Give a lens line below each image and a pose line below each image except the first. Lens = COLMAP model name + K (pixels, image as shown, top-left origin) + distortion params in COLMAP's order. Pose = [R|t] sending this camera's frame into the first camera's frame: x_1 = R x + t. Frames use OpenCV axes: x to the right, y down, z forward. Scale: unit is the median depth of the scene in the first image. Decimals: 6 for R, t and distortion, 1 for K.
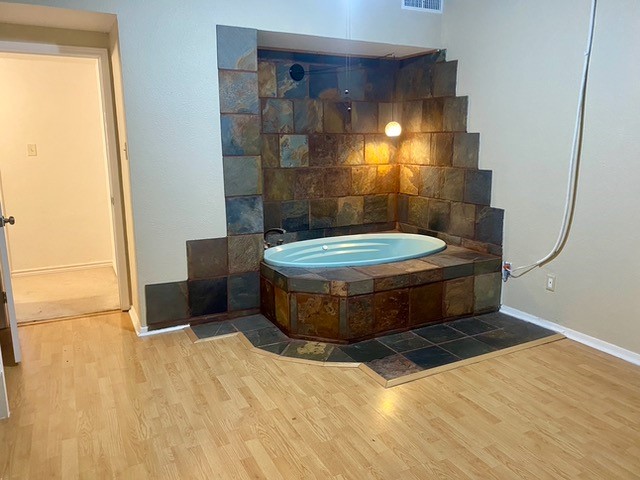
lens RADIAL K [[493.9, 0, 318.8], [0, 493.9, 243.6], [0, 0, 1]] dist [0.024580, -0.034145]
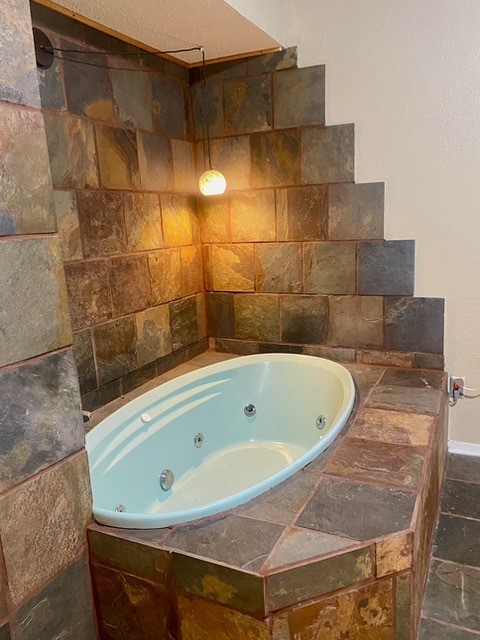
lens RADIAL K [[493.9, 0, 242.4], [0, 493.9, 316.7], [0, 0, 1]] dist [0.024580, -0.034145]
pose [[0.800997, -0.148549, 0.579946, -0.184321], [0.162840, 0.986263, 0.027716, -0.090838], [-0.576097, 0.072238, 0.814183, 0.537578]]
